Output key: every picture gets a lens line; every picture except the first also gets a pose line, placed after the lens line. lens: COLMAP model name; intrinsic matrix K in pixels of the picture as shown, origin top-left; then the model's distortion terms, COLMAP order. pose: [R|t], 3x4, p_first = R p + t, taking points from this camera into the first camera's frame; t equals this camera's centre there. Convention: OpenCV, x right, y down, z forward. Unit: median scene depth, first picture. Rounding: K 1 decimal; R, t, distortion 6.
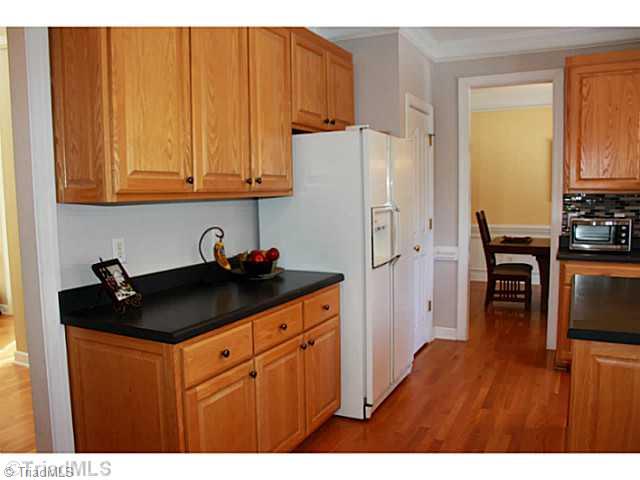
lens RADIAL K [[555.8, 0, 321.1], [0, 555.8, 241.7], [0, 0, 1]] dist [-0.058937, 0.039123]
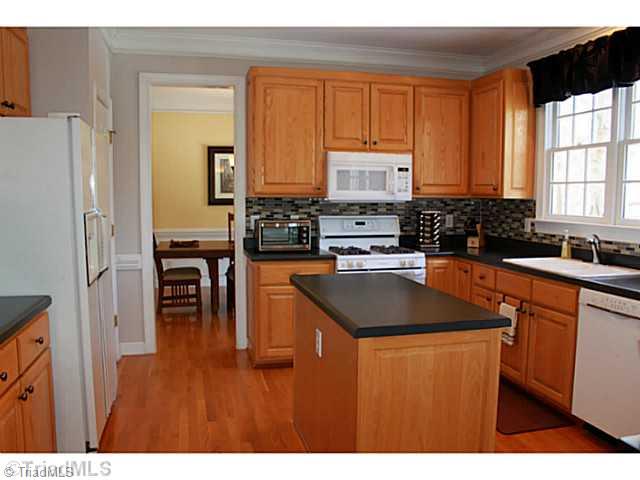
lens RADIAL K [[555.8, 0, 319.7], [0, 555.8, 241.3], [0, 0, 1]] dist [-0.058937, 0.039123]
pose [[0.785570, -0.041482, 0.617380, -0.102505], [0.046341, 0.998892, 0.008149, -0.006865], [-0.617035, 0.022209, 0.786623, 0.096163]]
